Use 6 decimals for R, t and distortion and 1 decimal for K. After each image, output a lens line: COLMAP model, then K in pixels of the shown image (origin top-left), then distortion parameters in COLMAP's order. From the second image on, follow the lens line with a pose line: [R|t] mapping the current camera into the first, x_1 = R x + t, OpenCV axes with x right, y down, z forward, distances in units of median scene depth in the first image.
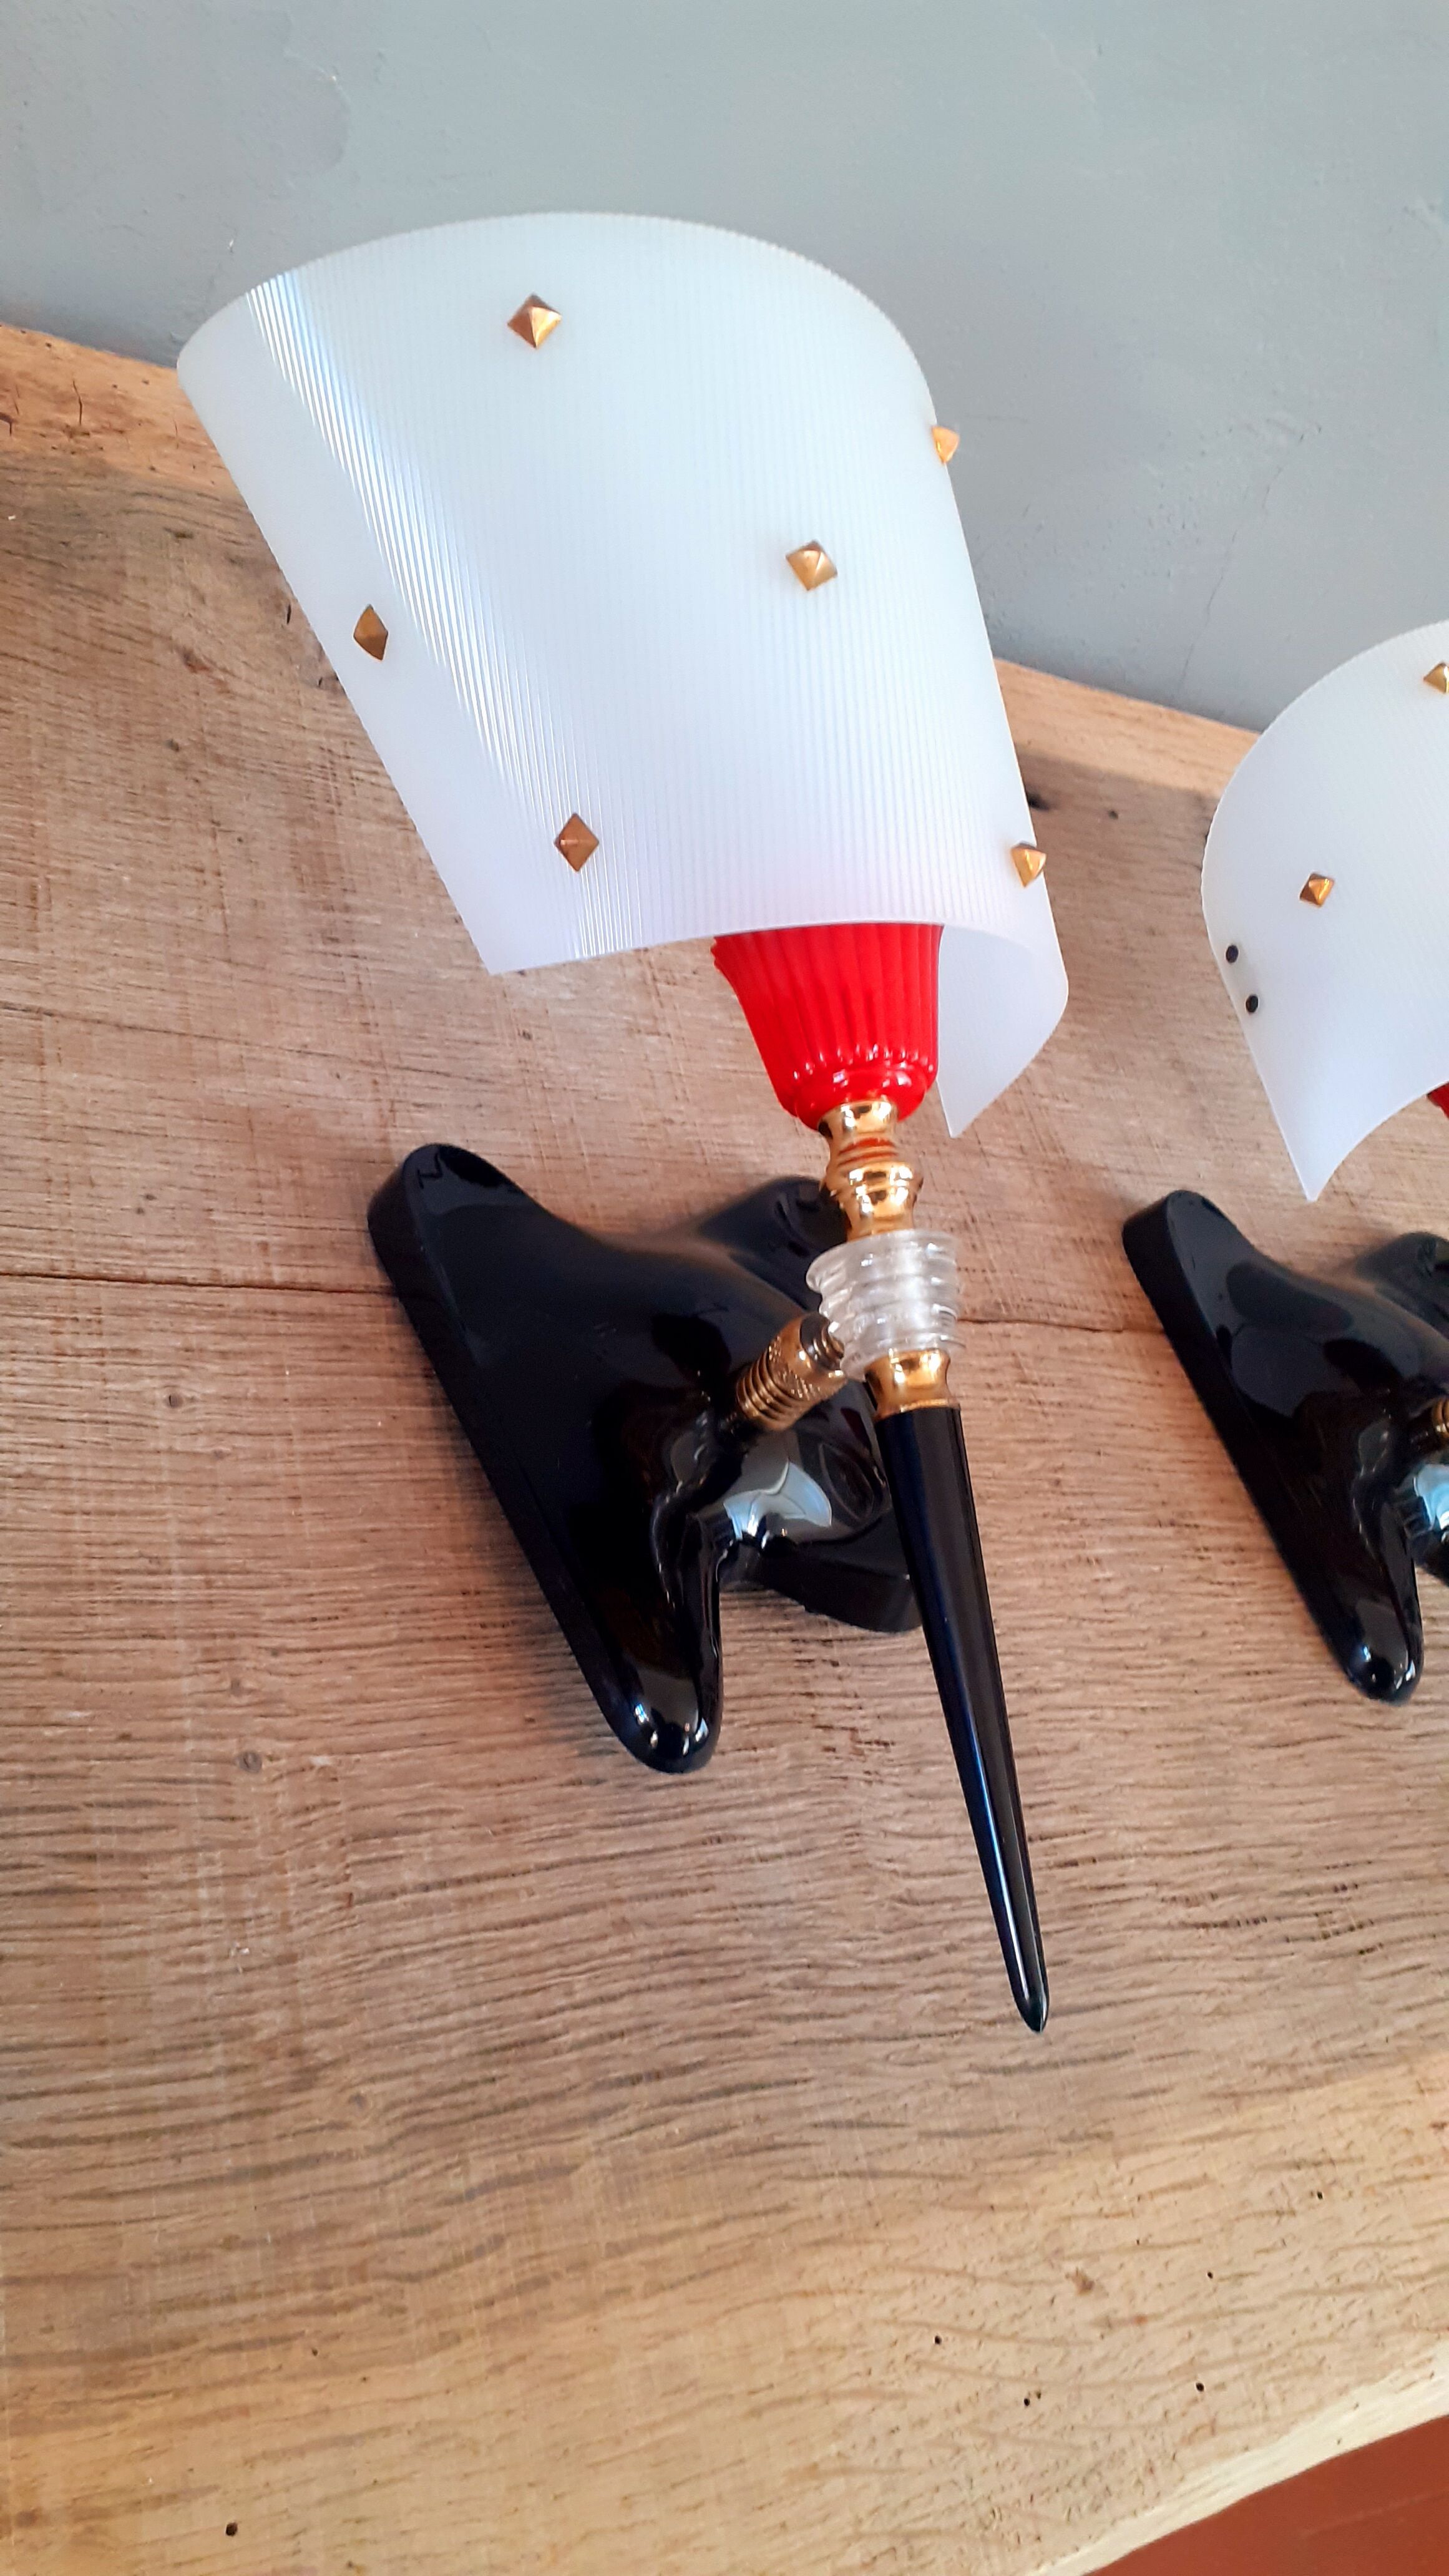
lens RADIAL K [[2113.5, 0, 643.2], [0, 2113.5, 1307.6], [0, 0, 1]] dist [0.054116, -0.138732]
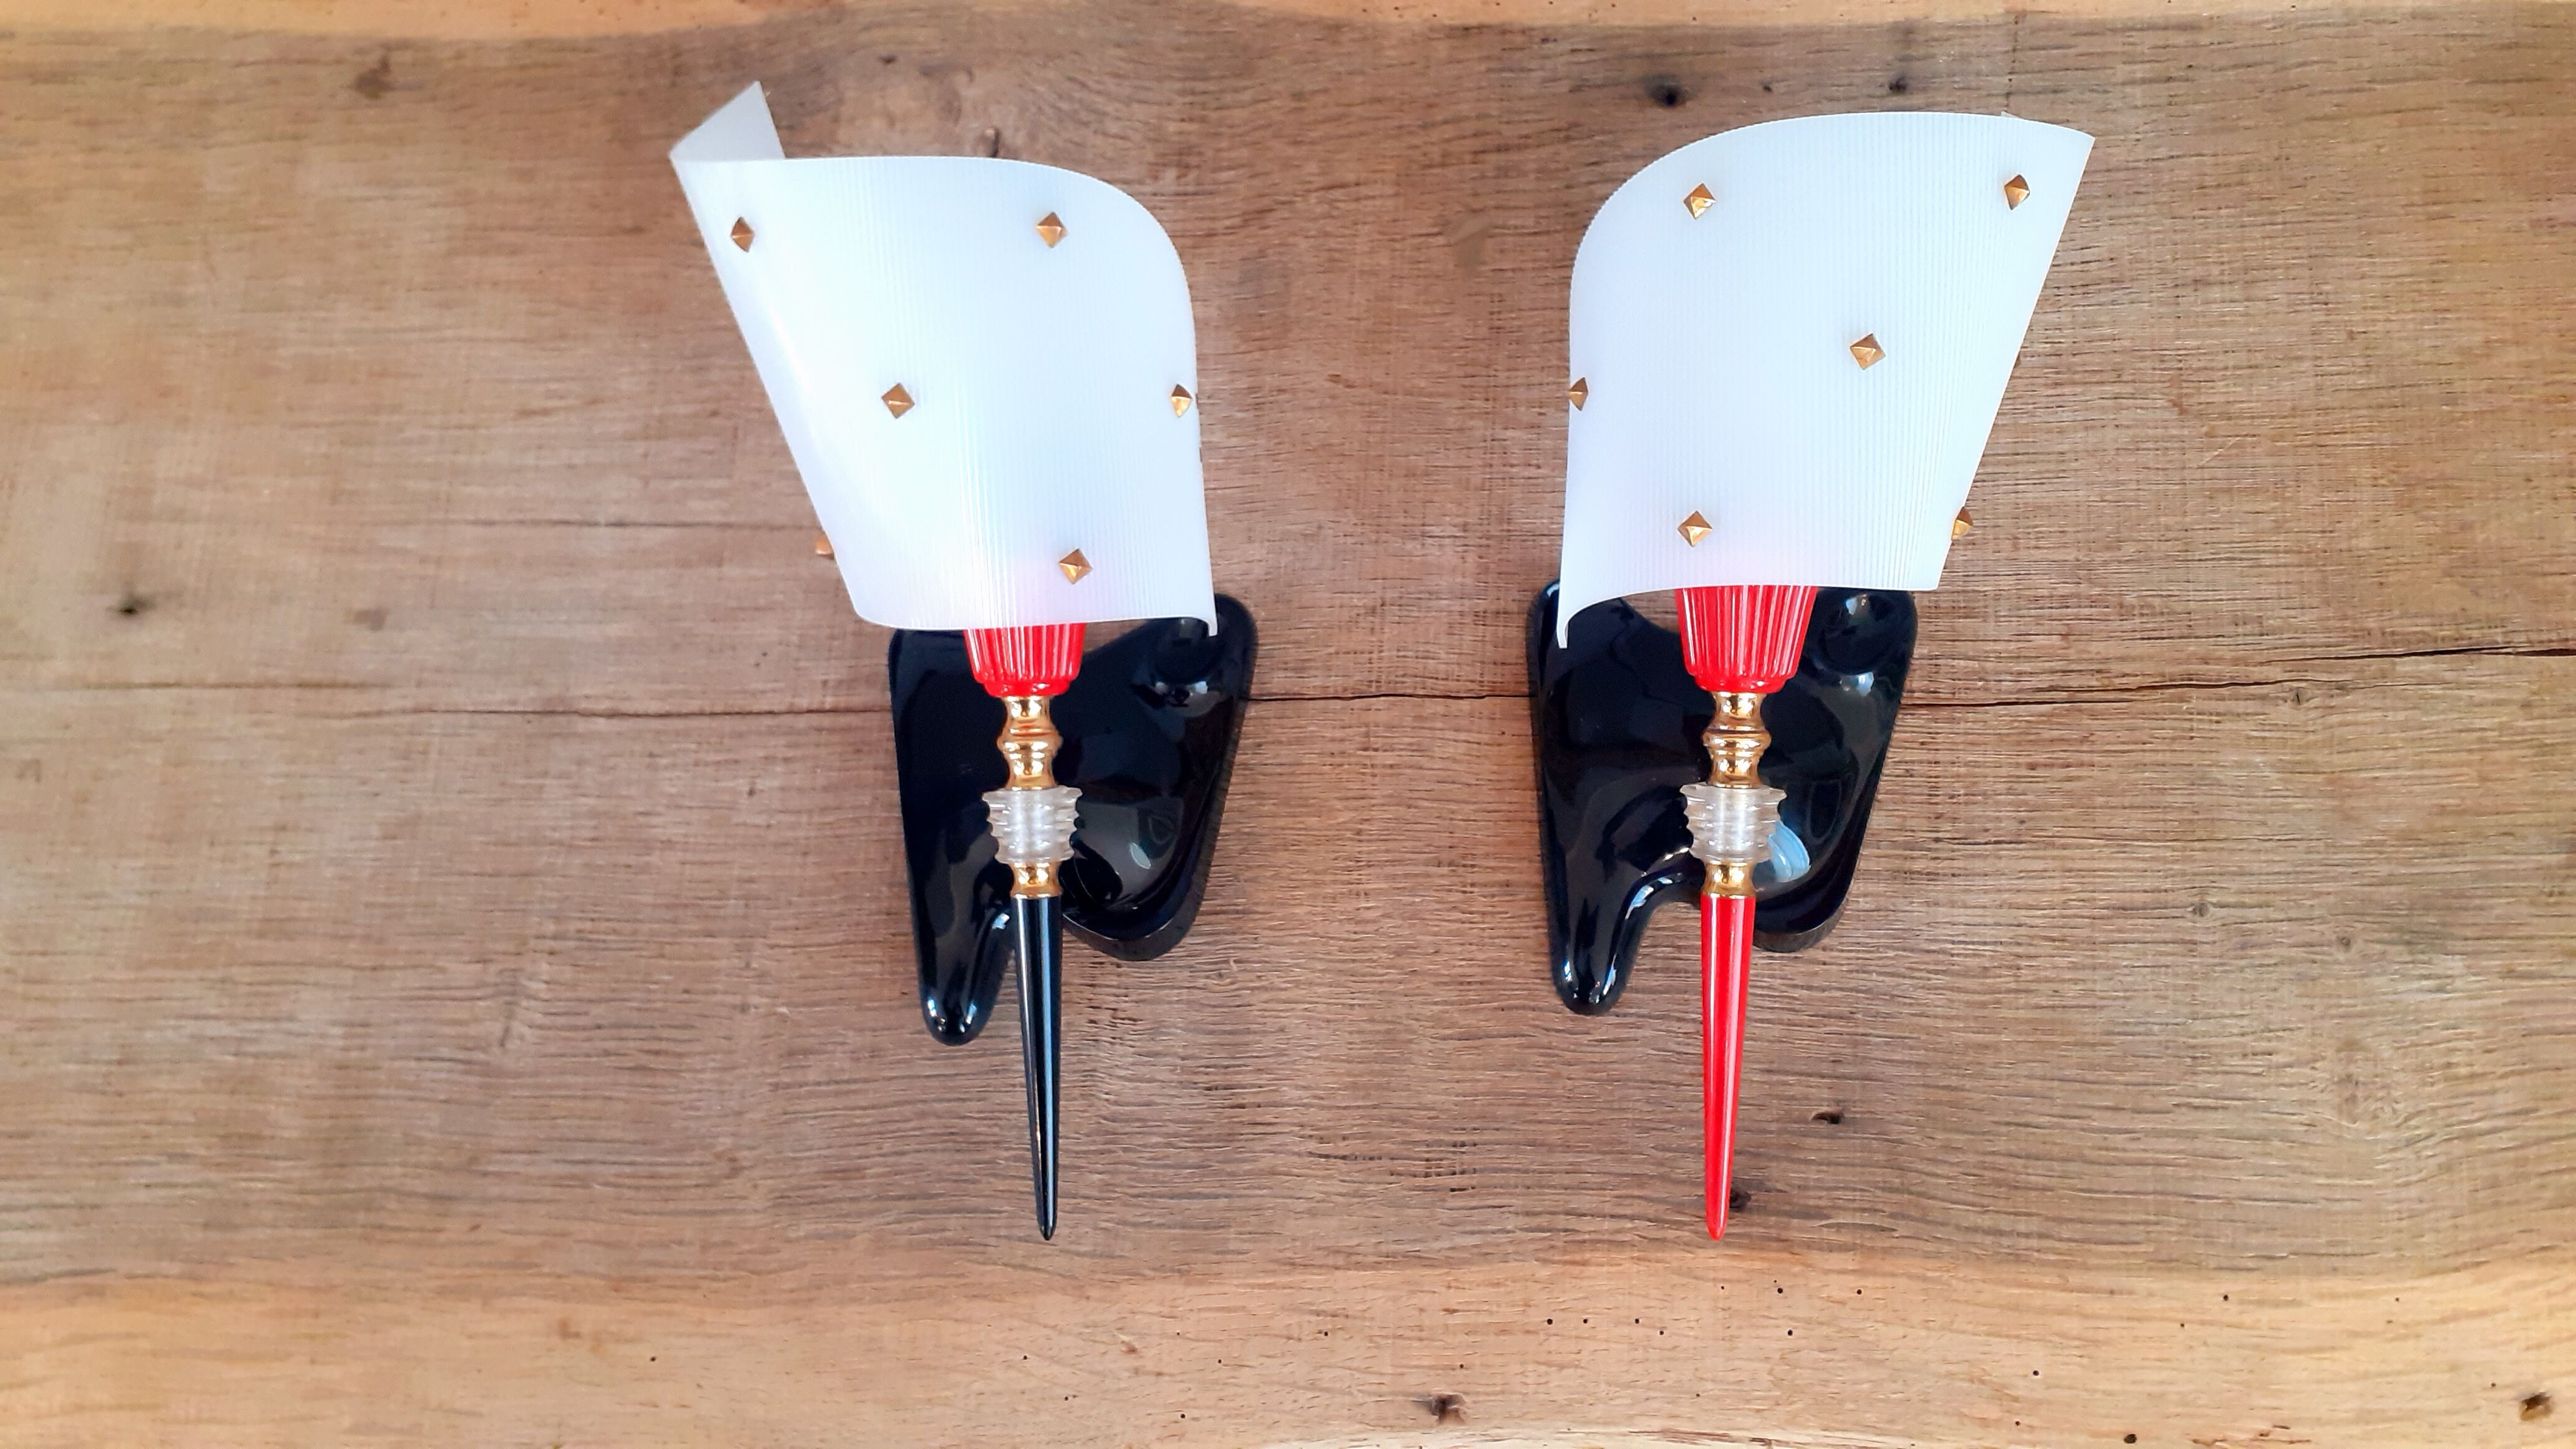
lens RADIAL K [[2113.5, 0, 1216.7], [0, 2113.5, 685.8], [0, 0, 1]] dist [0.054116, -0.138732]
pose [[0.806295, 0.144694, -0.573544, 1.157445], [0.110572, 0.915660, 0.386446, -0.714208], [0.581087, -0.375007, 0.722293, -0.060266]]
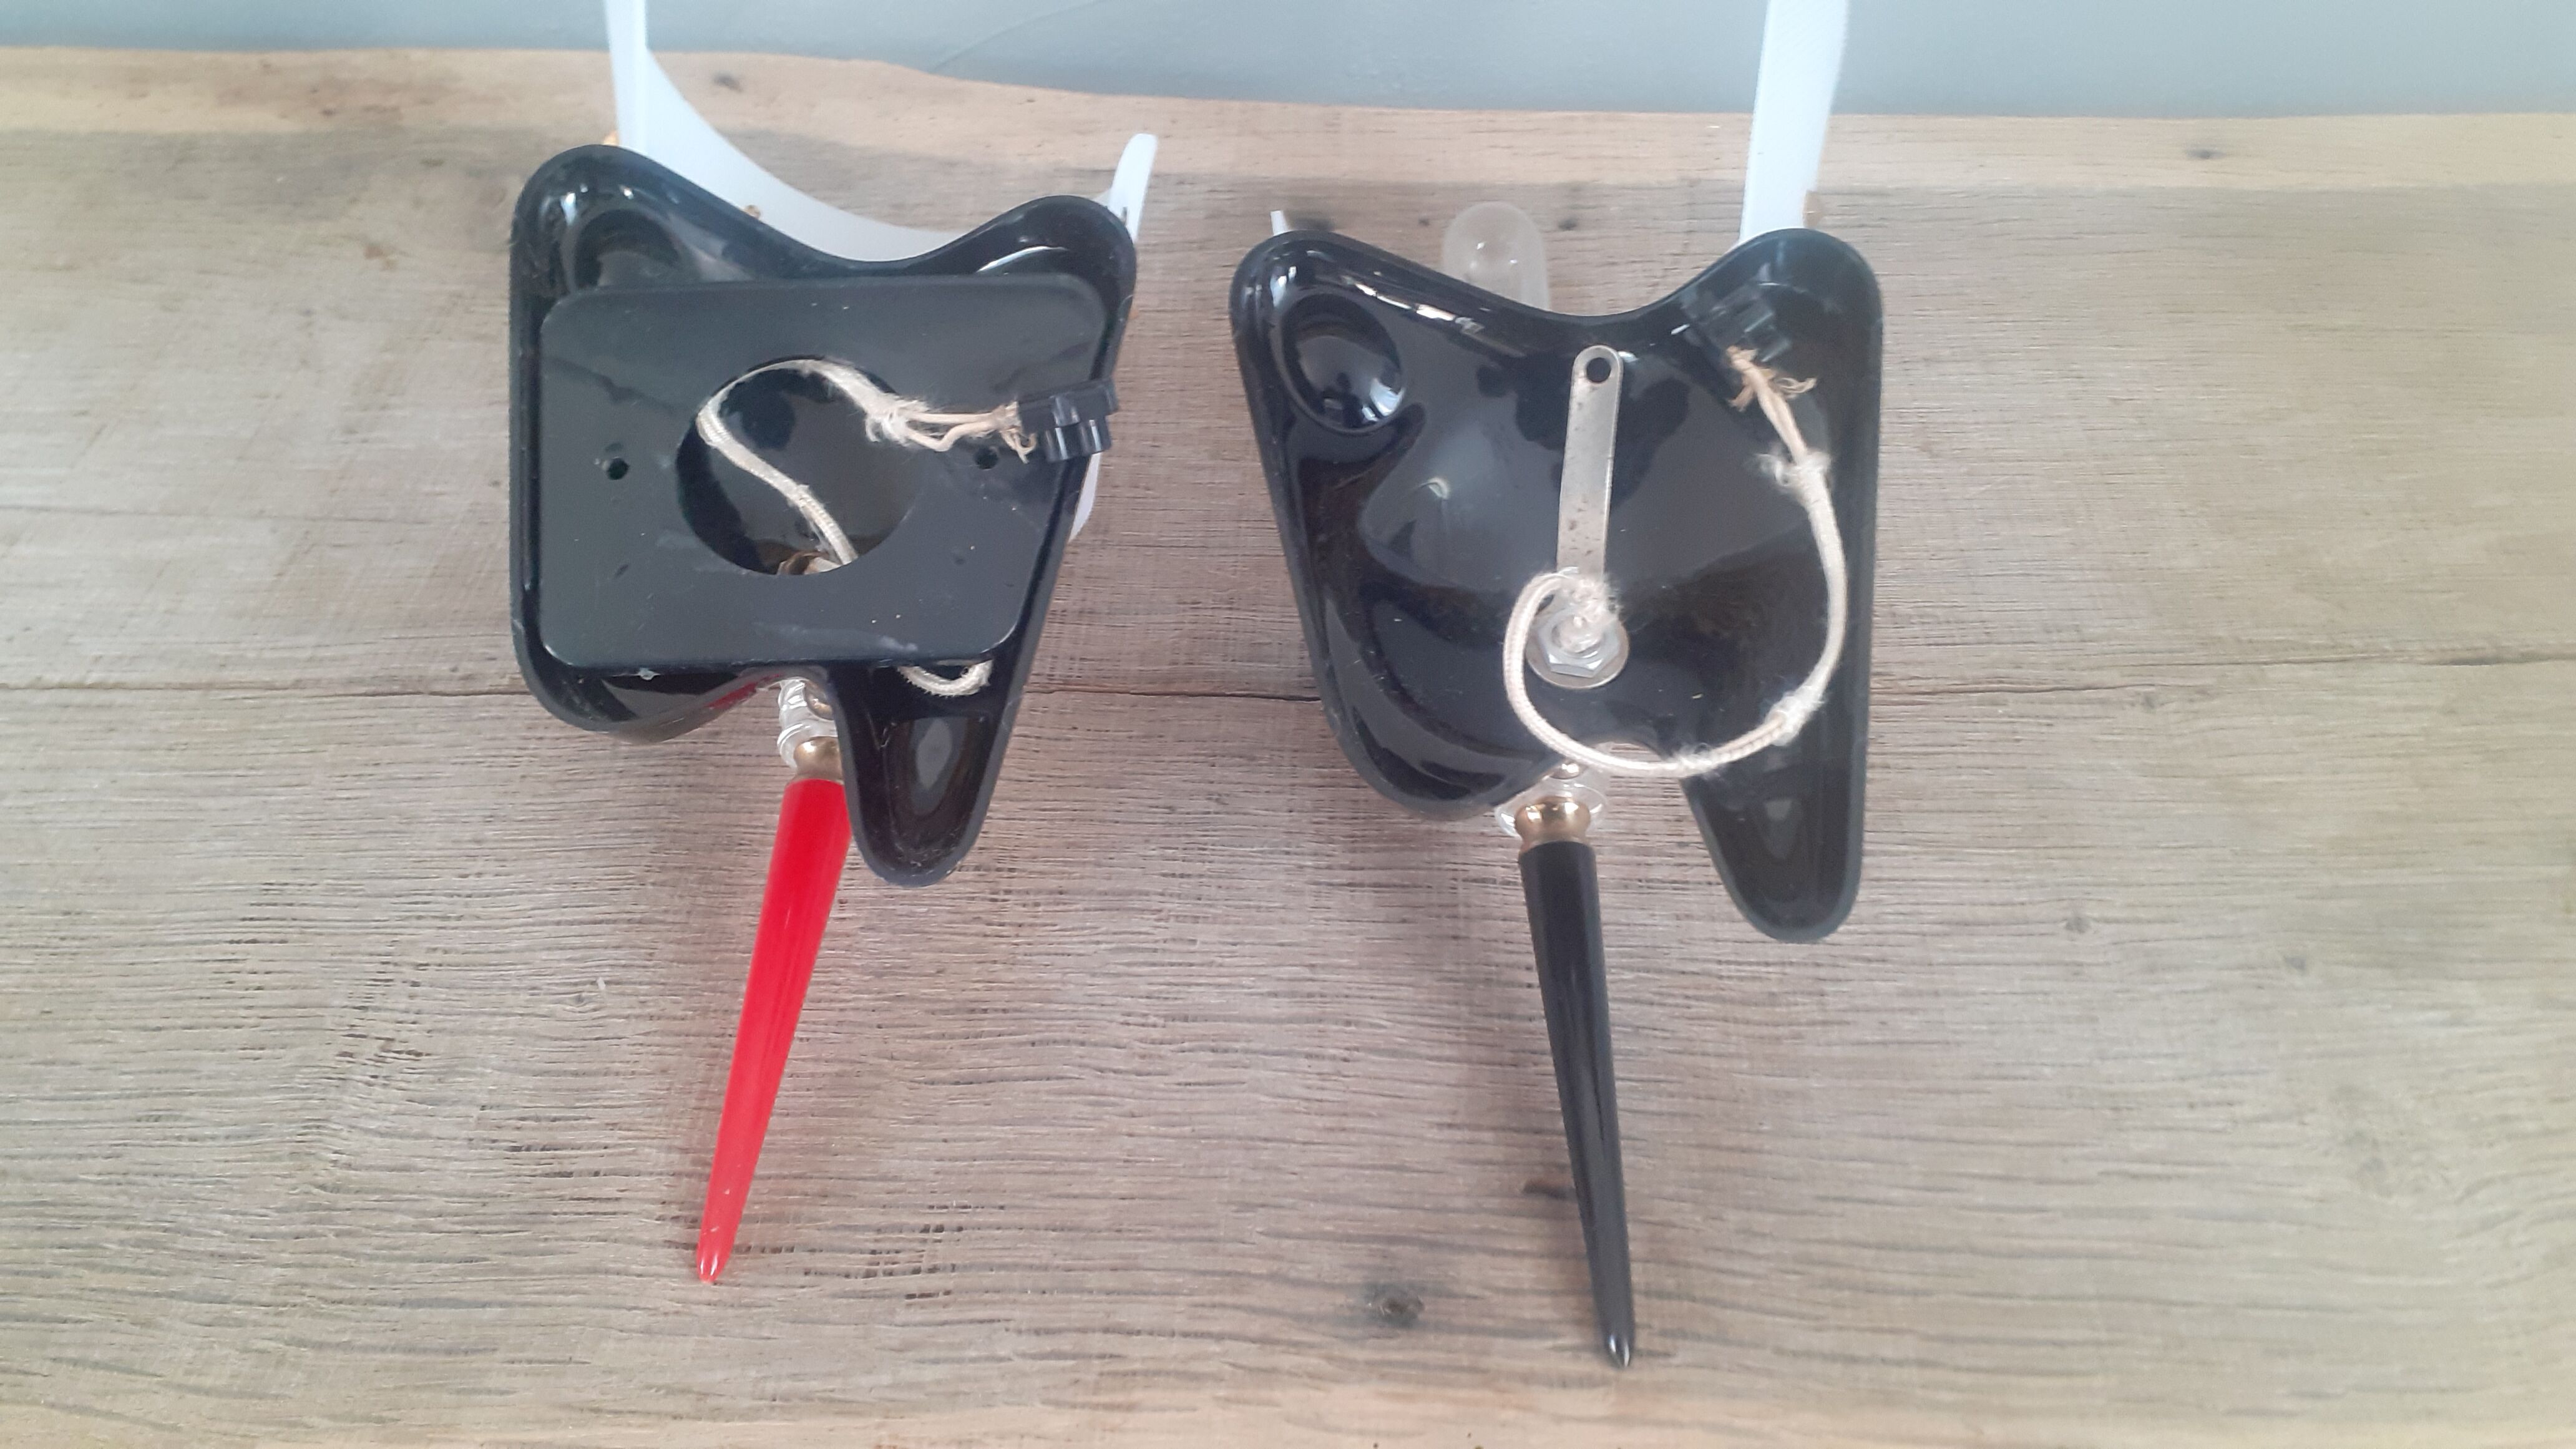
lens RADIAL K [[2113.5, 0, 1232.0], [0, 2113.5, 696.4], [0, 0, 1]] dist [0.054116, -0.138732]
pose [[0.863118, -0.137549, -0.485909, 1.022013], [0.042069, 0.978432, -0.202242, 0.280367], [0.503246, 0.154117, 0.850289, 0.345716]]
